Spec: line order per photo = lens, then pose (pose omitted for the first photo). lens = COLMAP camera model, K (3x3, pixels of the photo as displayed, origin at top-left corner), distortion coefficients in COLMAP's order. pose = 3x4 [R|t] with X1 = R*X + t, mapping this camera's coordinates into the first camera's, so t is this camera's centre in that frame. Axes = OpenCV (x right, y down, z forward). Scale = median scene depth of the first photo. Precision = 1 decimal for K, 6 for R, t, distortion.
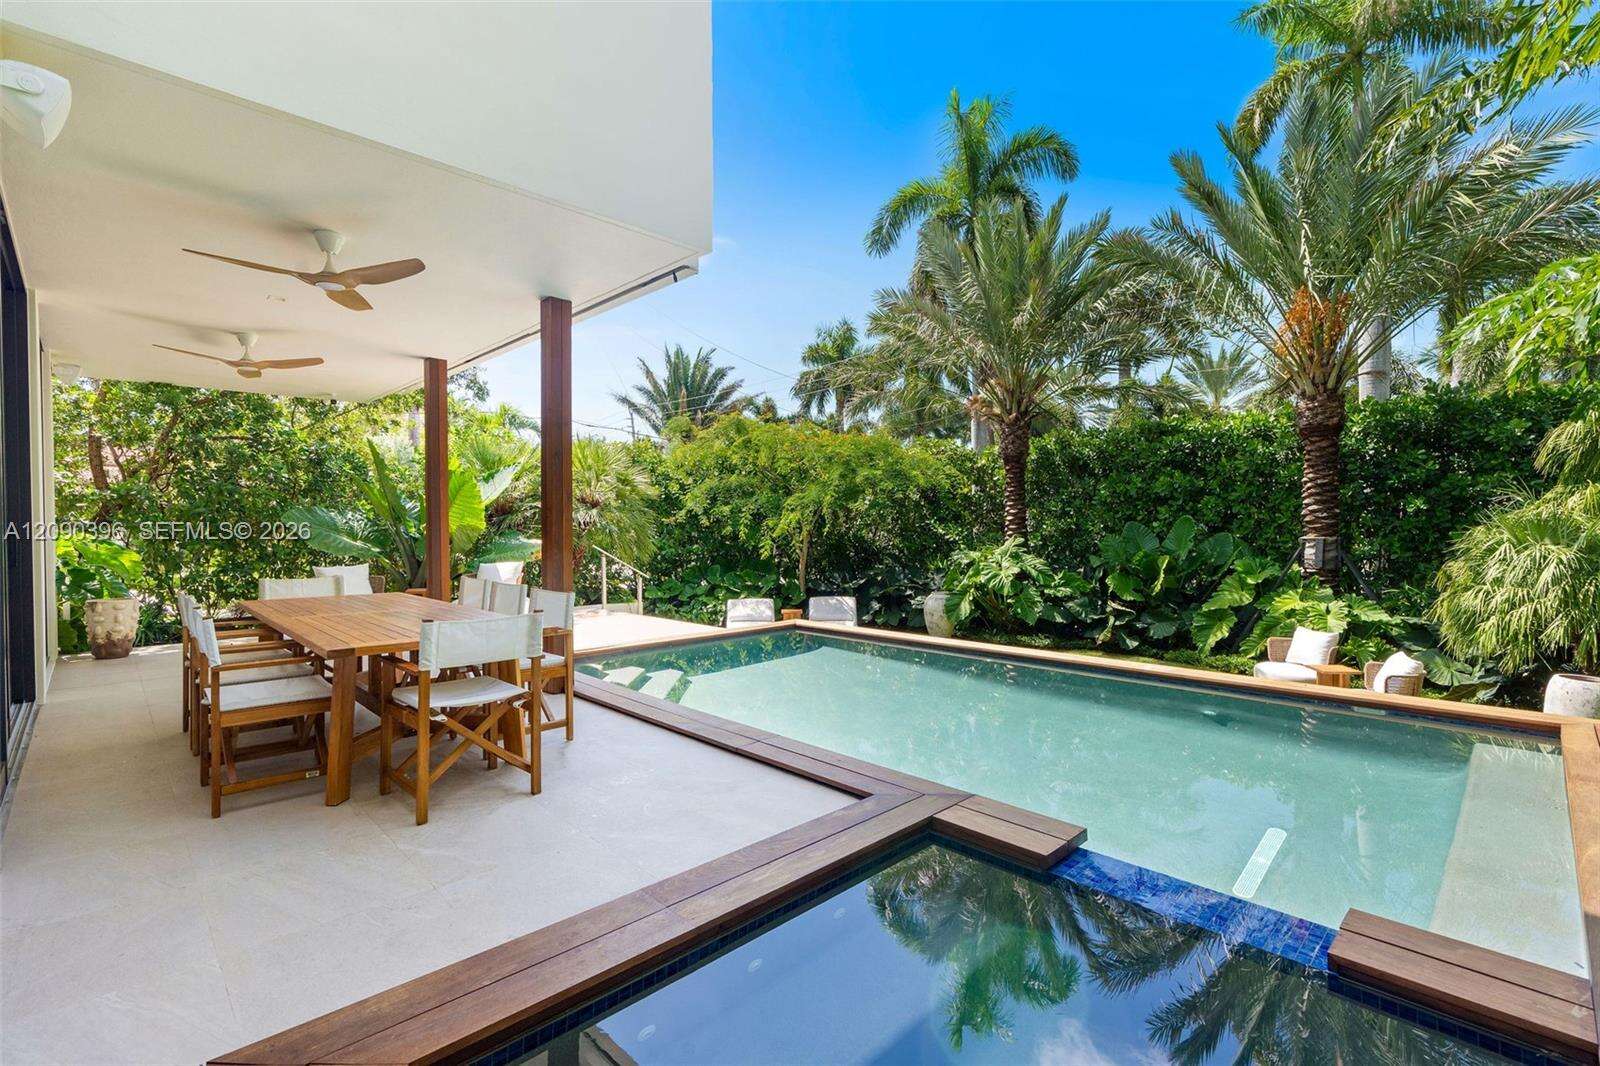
lens RADIAL K [[715.8, 0, 796.6], [0, 715.8, 528.3], [0, 0, 1]] dist [-0.010456, 0.002357]
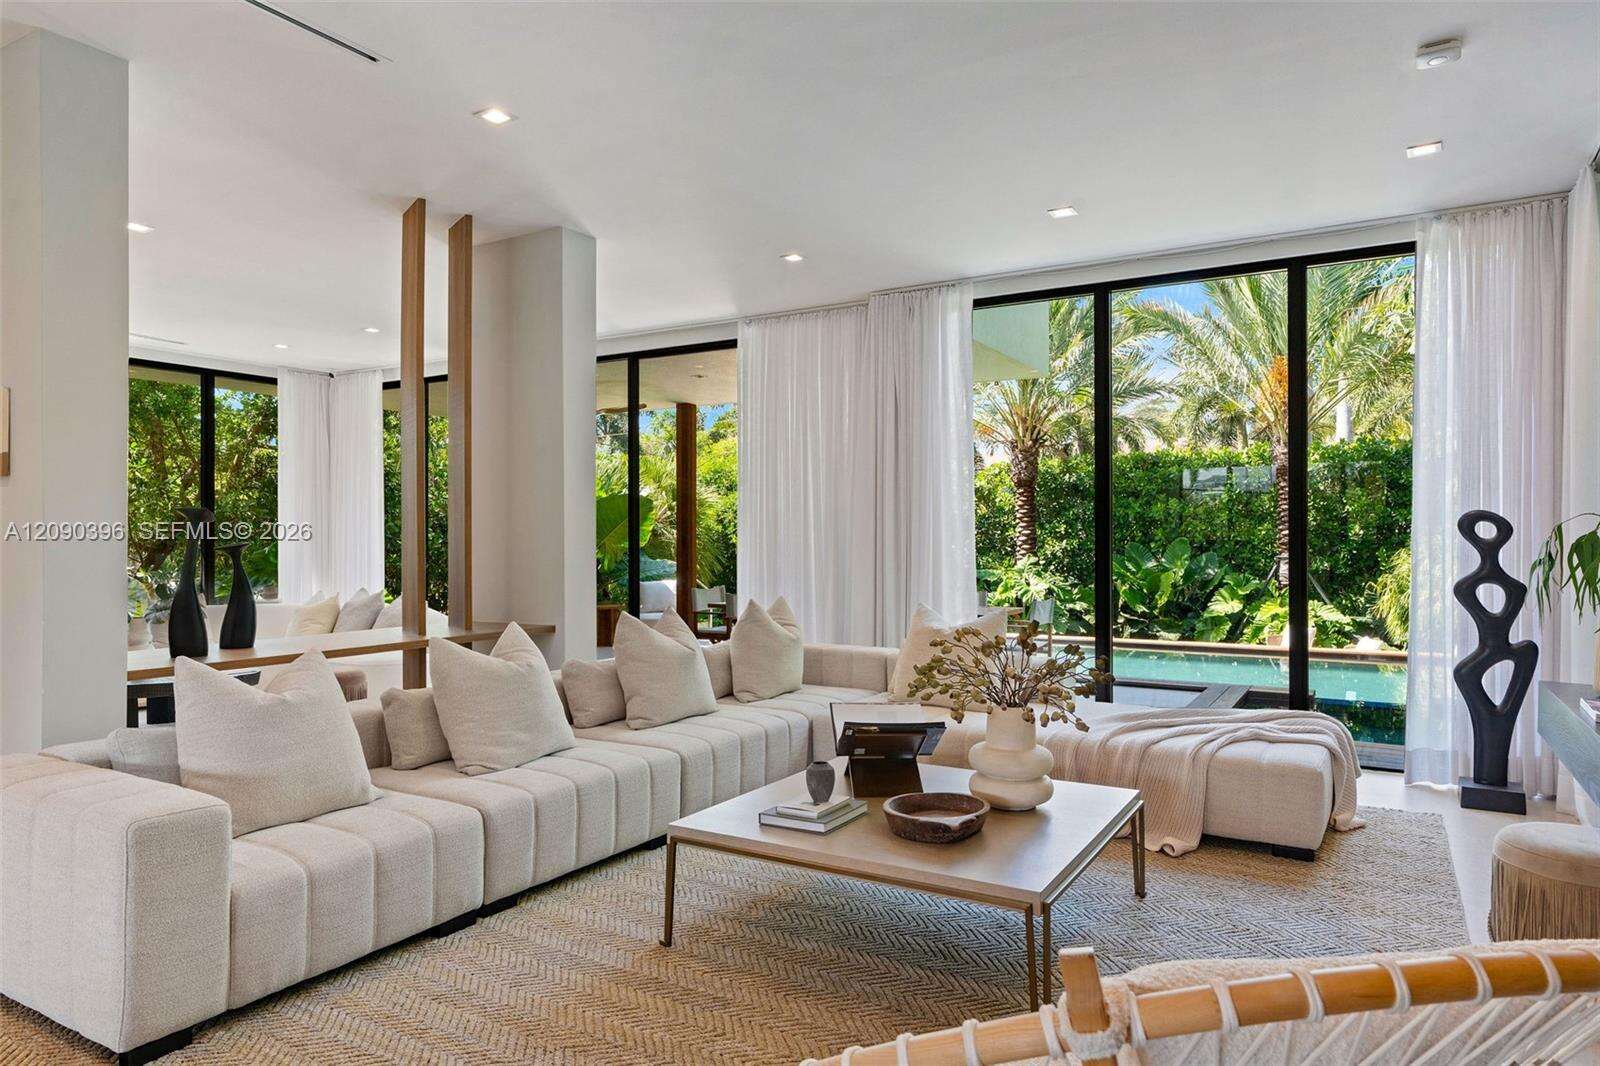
lens RADIAL K [[984.5, 0, 805.5], [0, 984.5, 533.5], [0, 0, 1]] dist [0.007067, 0.000222]
pose [[0.961294, 0.005228, 0.275474, -0.500405], [-0.002563, 0.999946, -0.010034, -0.007145], [-0.275511, 0.008940, 0.961256, -0.382558]]
